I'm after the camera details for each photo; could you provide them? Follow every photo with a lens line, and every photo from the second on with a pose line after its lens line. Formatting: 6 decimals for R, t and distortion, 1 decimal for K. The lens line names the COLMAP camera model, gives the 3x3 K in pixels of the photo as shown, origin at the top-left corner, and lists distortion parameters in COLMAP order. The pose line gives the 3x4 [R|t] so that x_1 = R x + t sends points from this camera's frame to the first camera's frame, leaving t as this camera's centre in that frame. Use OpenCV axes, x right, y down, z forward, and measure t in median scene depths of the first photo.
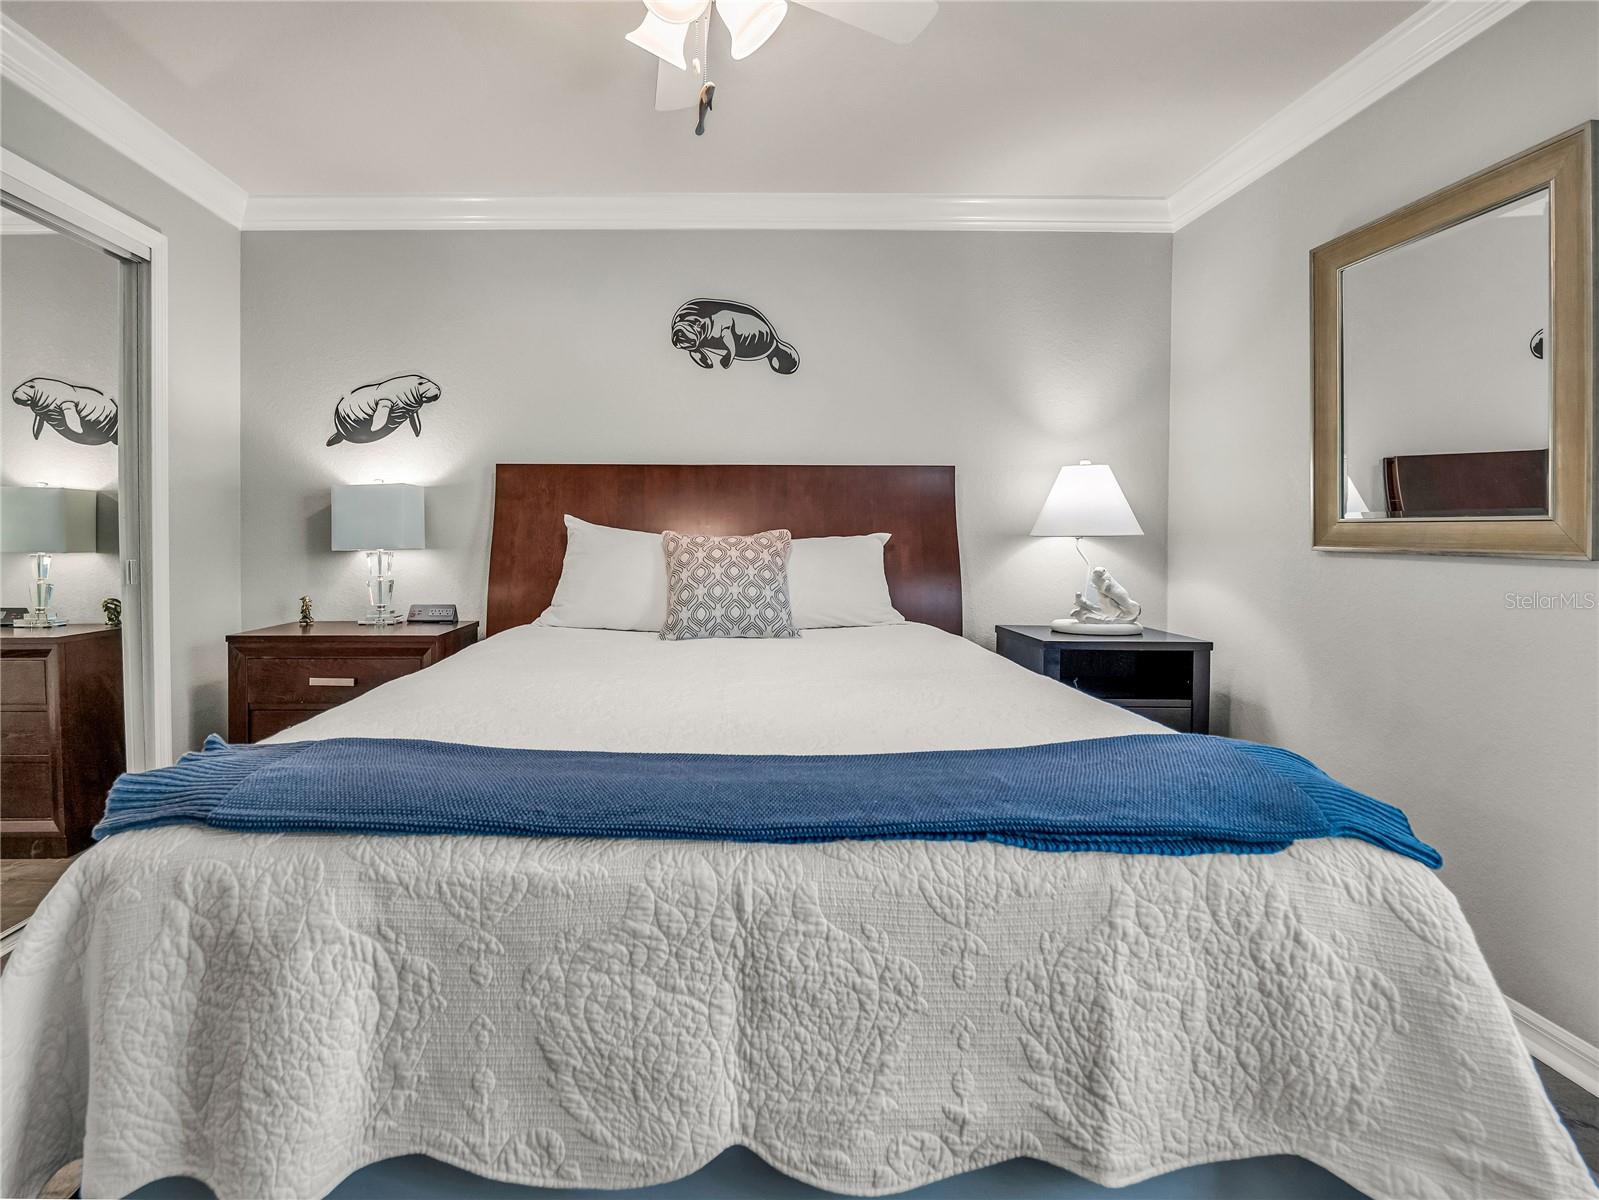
lens RADIAL K [[769.7, 0, 793.5], [0, 769.7, 545.3], [0, 0, 1]] dist [-0.006572, 0.000018]
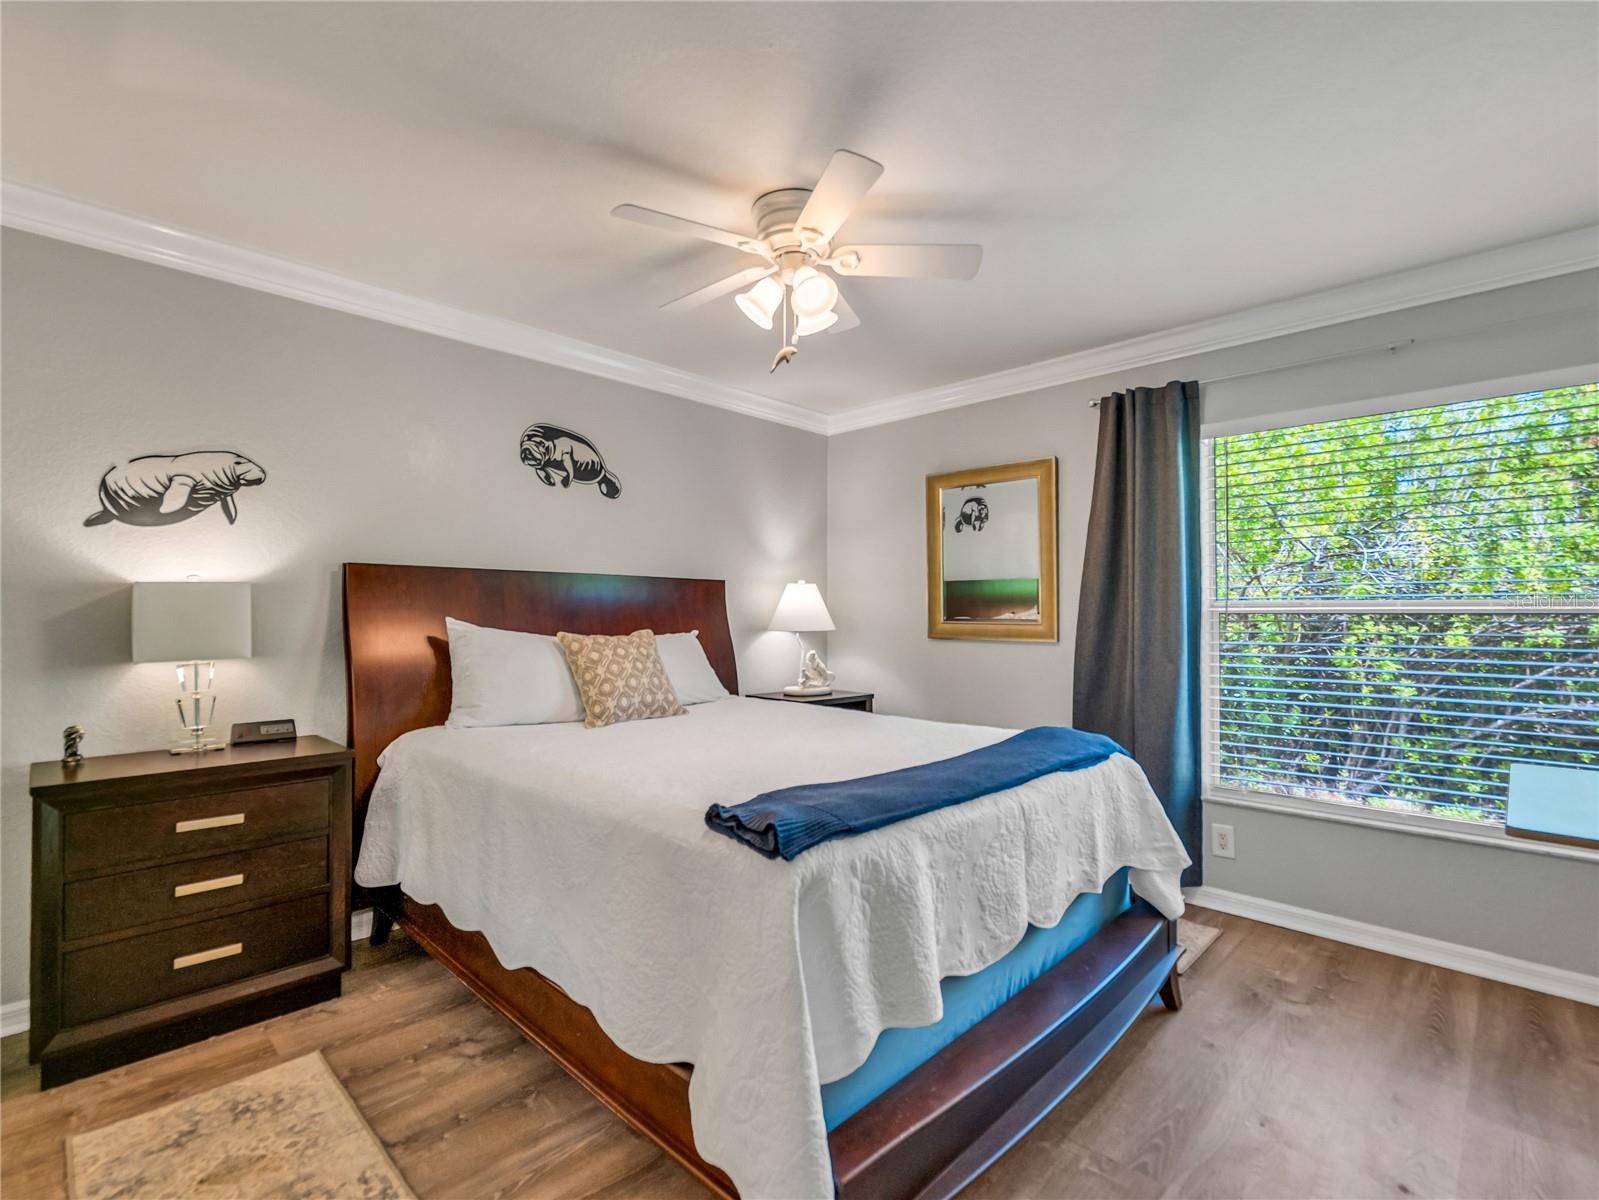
lens RADIAL K [[743.9, 0, 809.5], [0, 743.9, 594.6], [0, 0, 1]] dist [-0.012043, 0.000224]
pose [[0.694760, 0.019149, 0.718986, -0.638008], [0.008624, 0.999352, -0.034950, -0.030364], [-0.719190, 0.030482, 0.694145, -0.022892]]
